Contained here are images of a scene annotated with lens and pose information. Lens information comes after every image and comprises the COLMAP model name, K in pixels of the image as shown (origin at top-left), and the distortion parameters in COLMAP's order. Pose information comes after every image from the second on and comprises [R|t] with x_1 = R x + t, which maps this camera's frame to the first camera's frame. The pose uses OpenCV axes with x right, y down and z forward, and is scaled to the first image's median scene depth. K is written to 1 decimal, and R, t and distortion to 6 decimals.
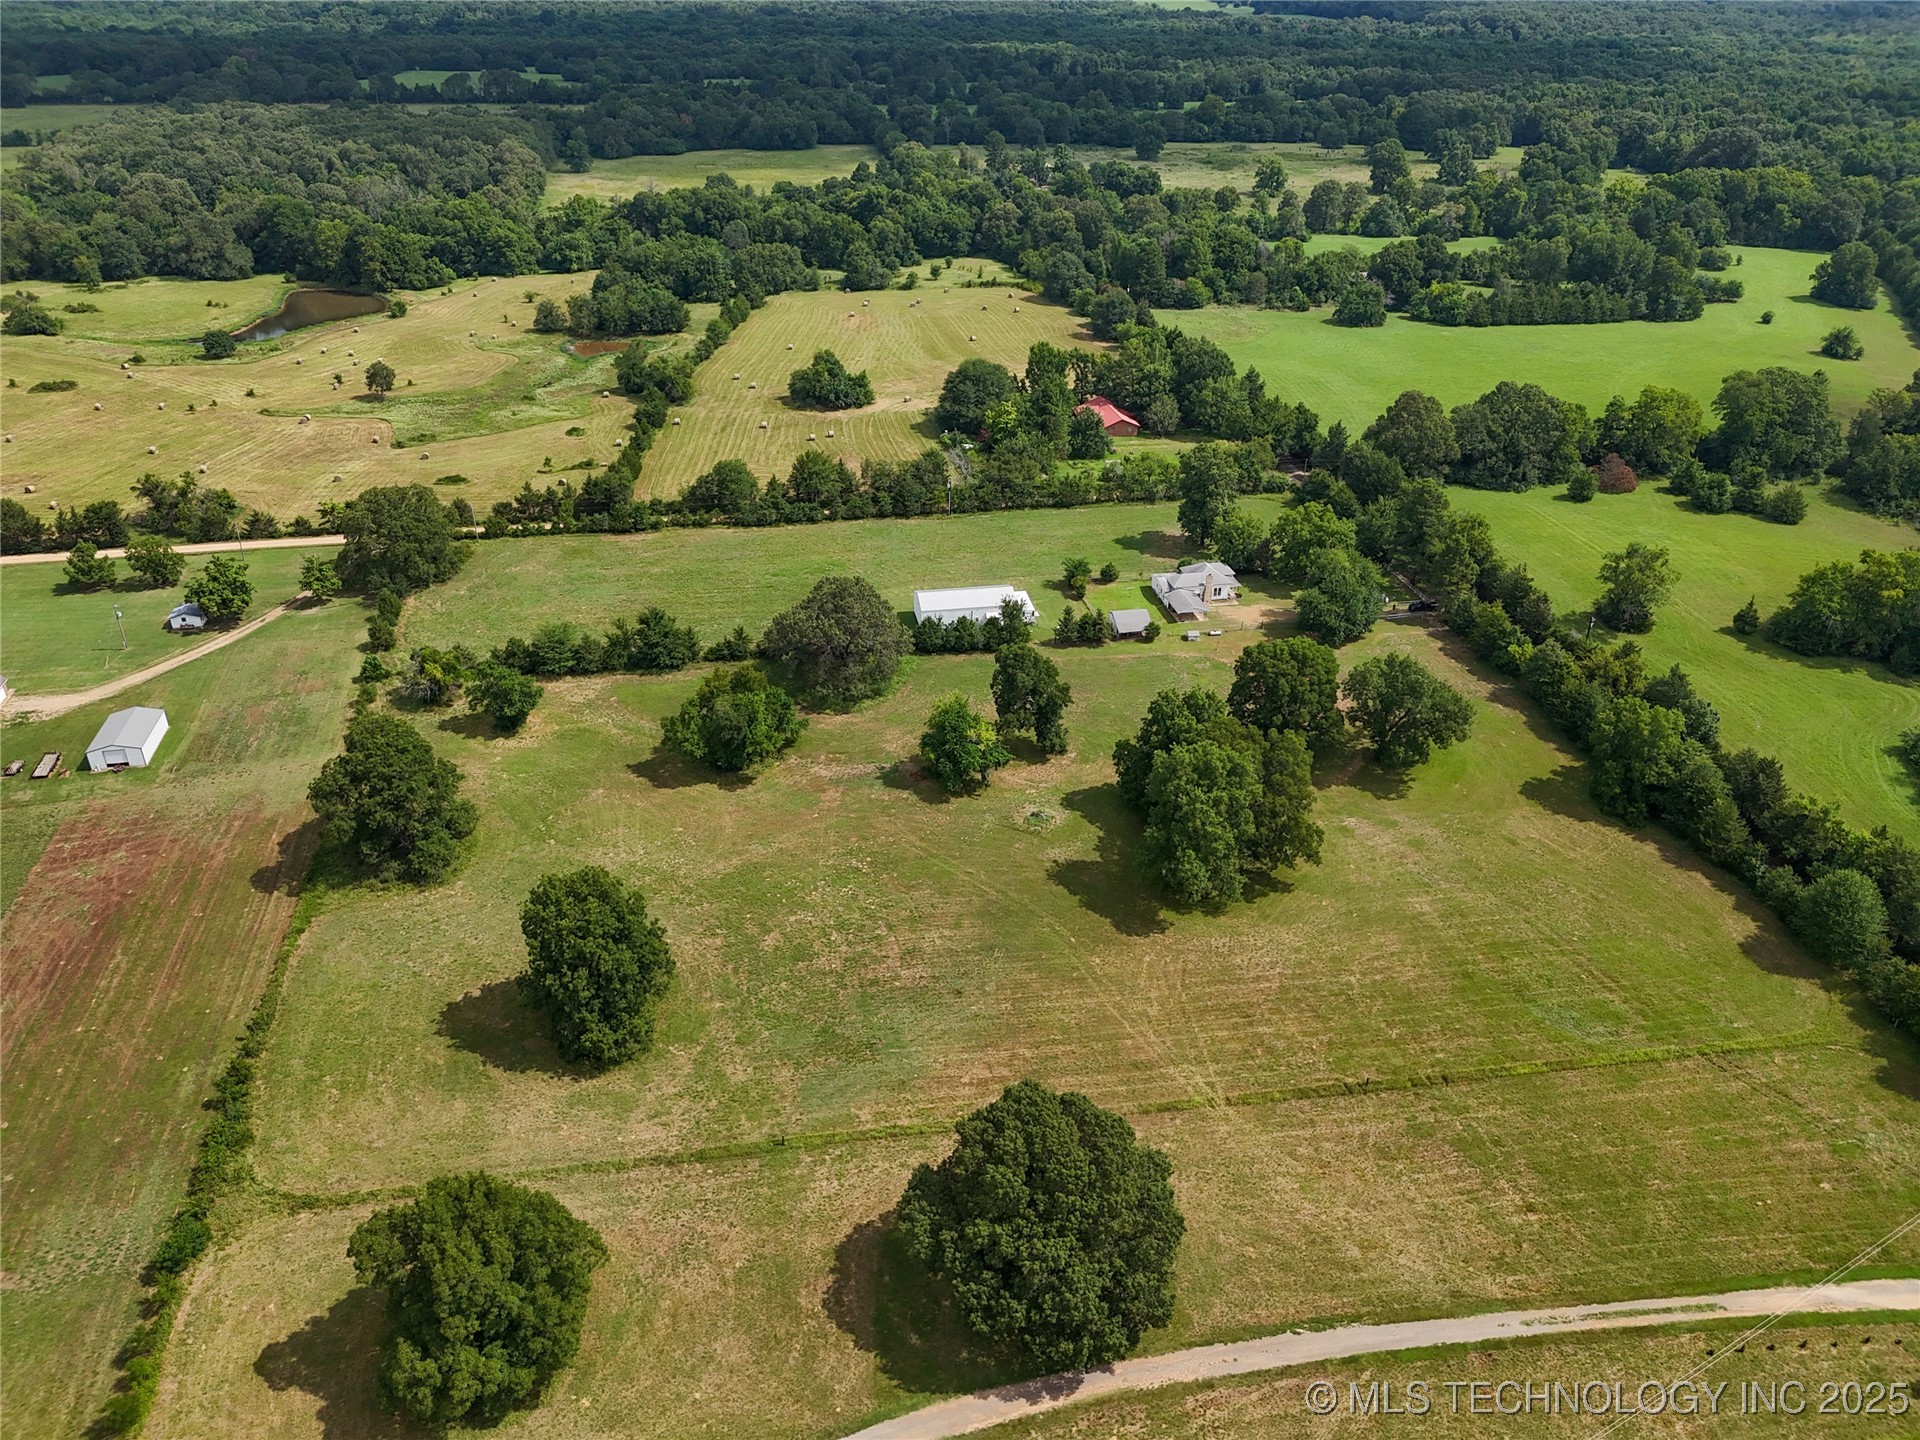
lens RADIAL K [[1407.9, 0, 960.2], [0, 1407.9, 723.8], [0, 0, 1]] dist [0.060619, -0.057017]
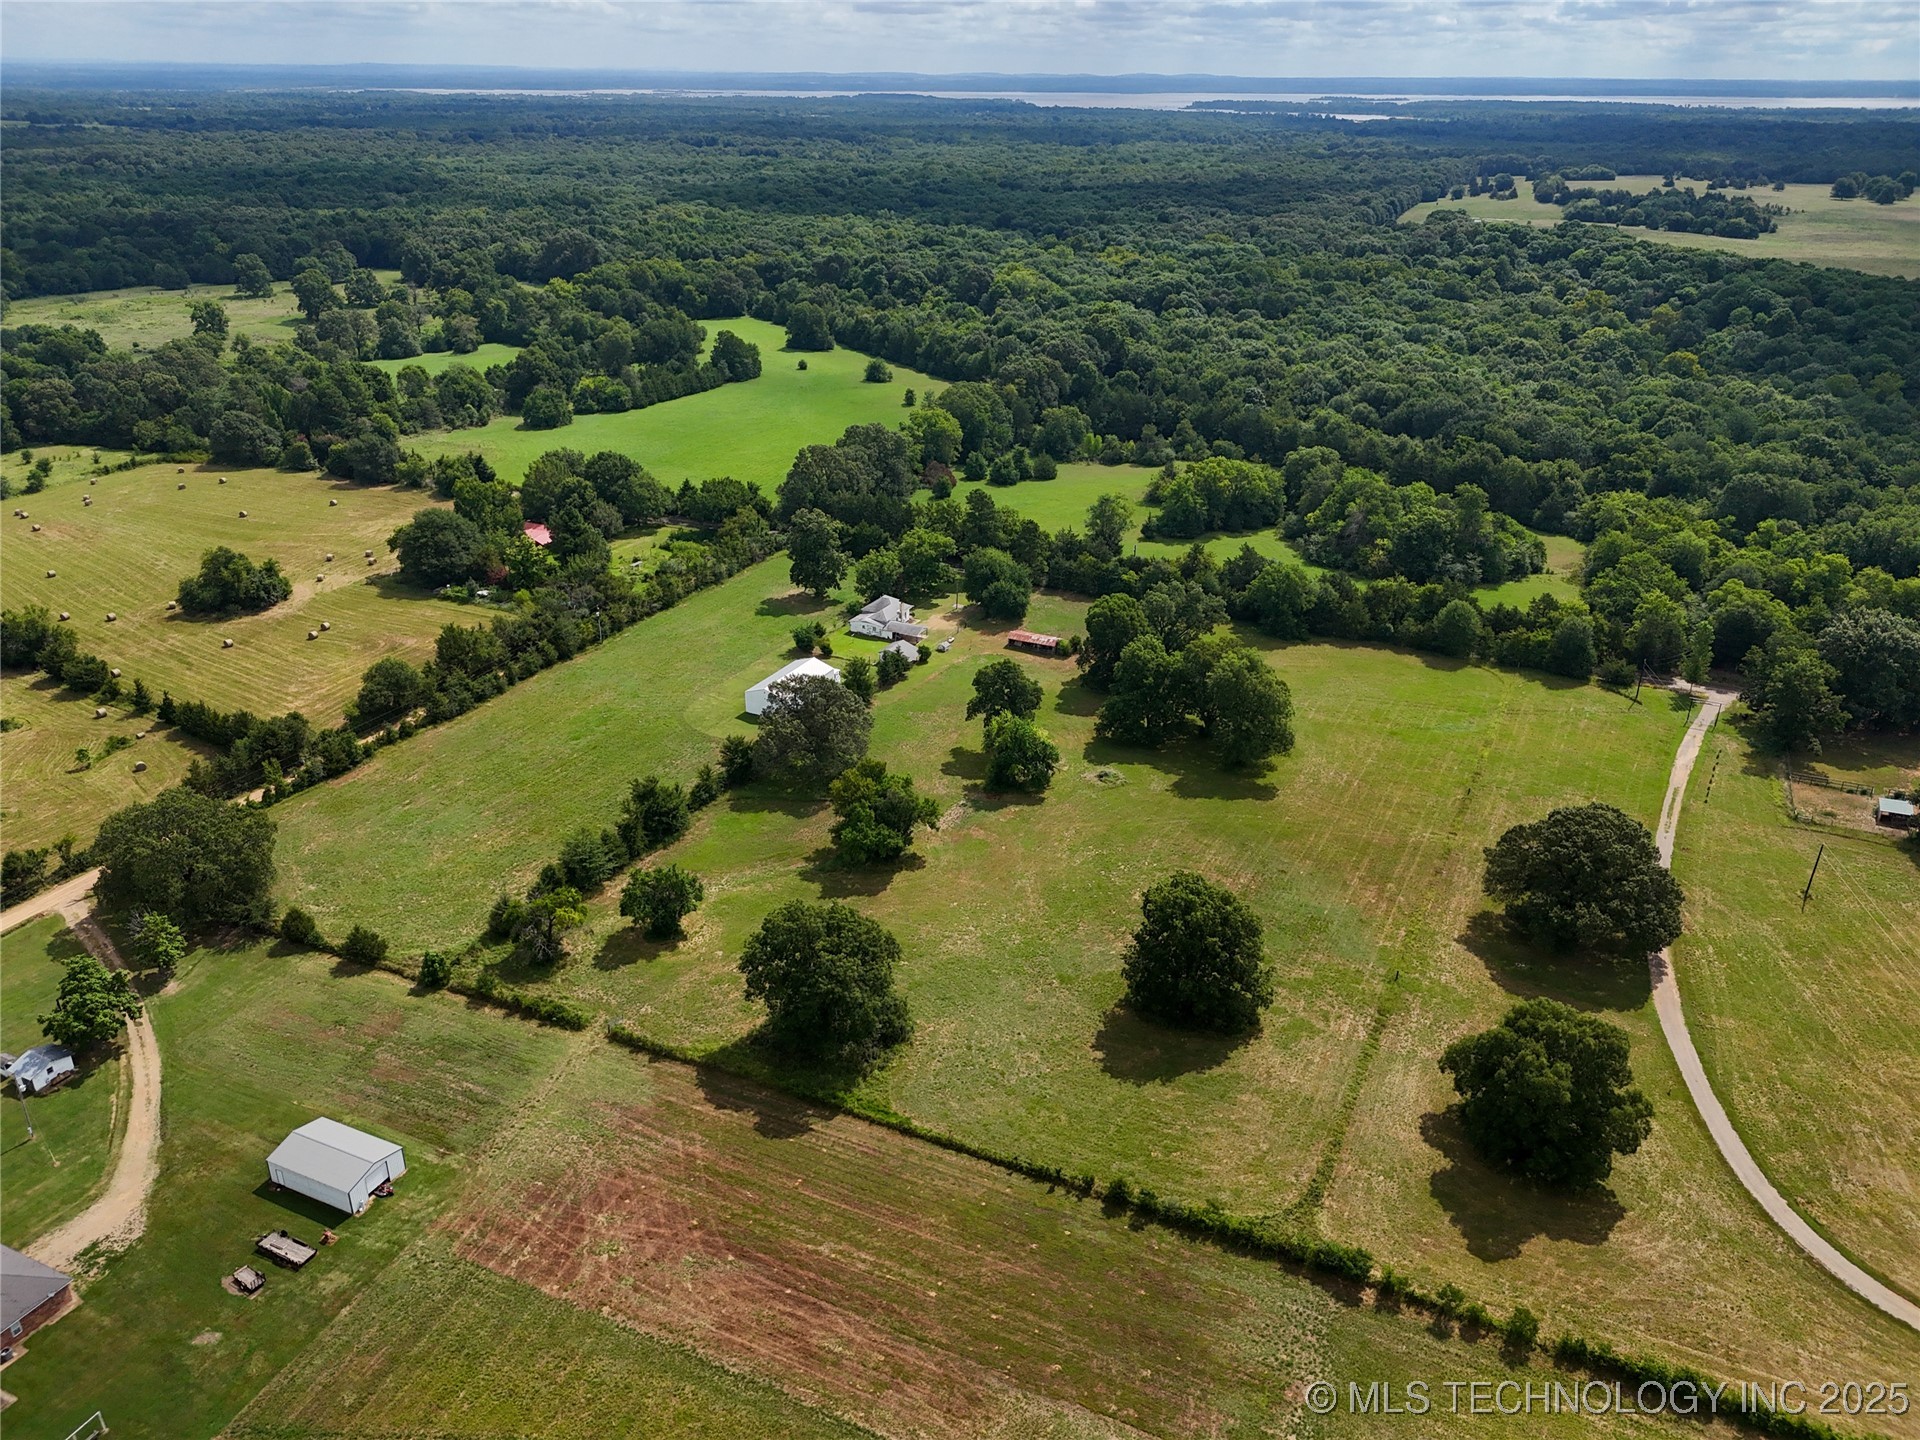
lens RADIAL K [[1415.8, 0, 961.8], [0, 1415.8, 713.9], [0, 0, 1]] dist [0.061224, -0.058222]
pose [[0.593994, -0.334947, 0.731425, -0.637592], [0.394194, 0.913753, 0.098315, -0.108365], [-0.701272, 0.229925, 0.674798, 0.176528]]
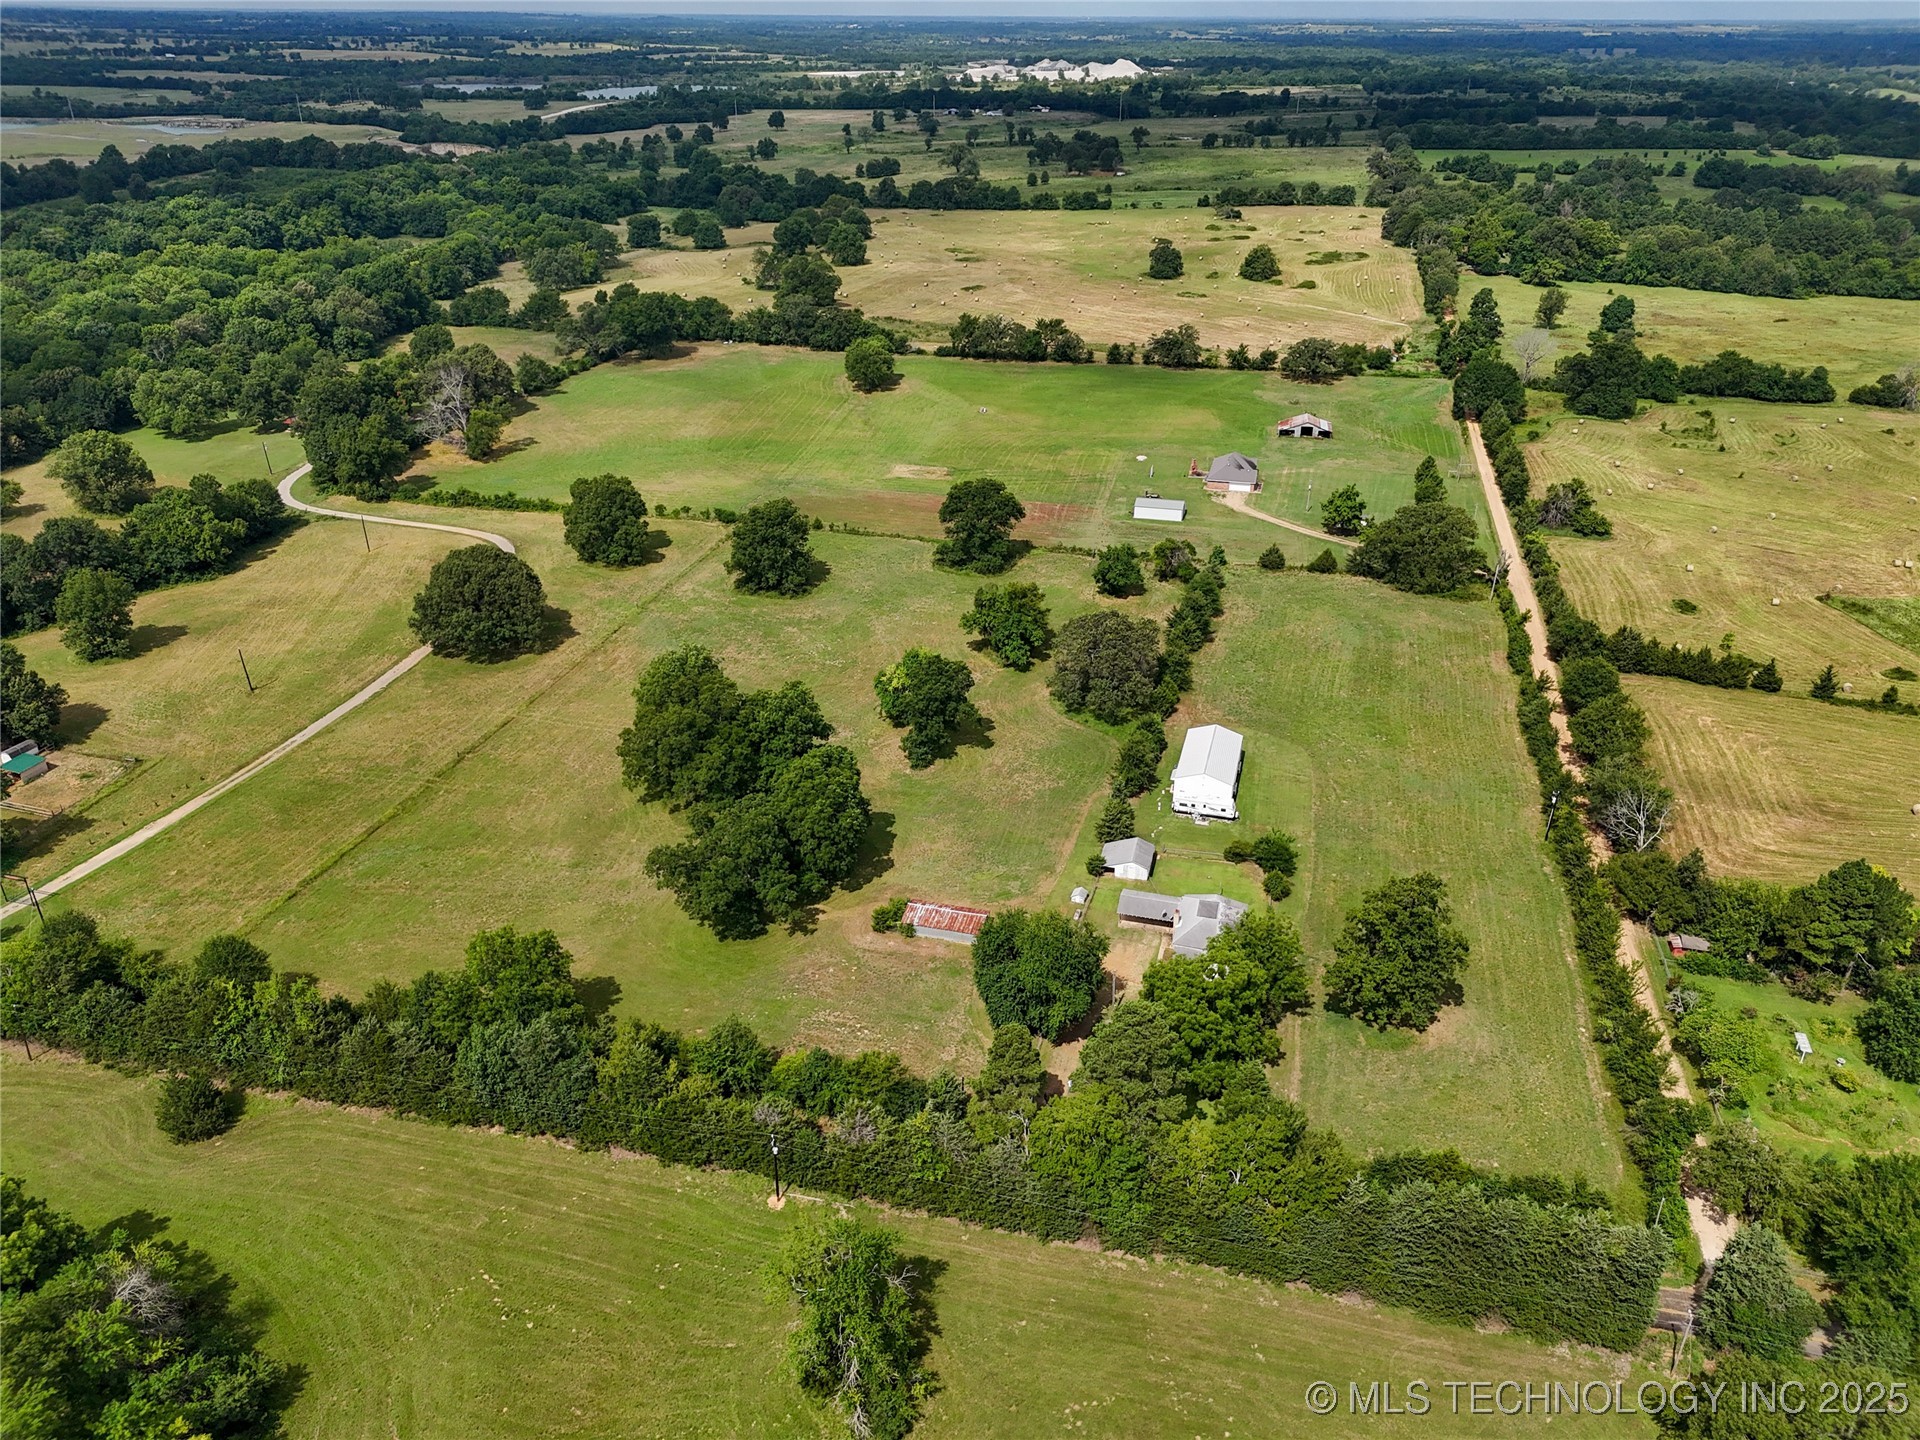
lens RADIAL K [[1415.8, 0, 961.8], [0, 1415.8, 713.9], [0, 0, 1]] dist [0.061224, -0.058222]
pose [[-0.429404, 0.387527, -0.815742, 0.708438], [-0.453502, 0.688590, 0.565844, -0.487680], [0.780992, 0.612917, -0.119939, 0.872265]]
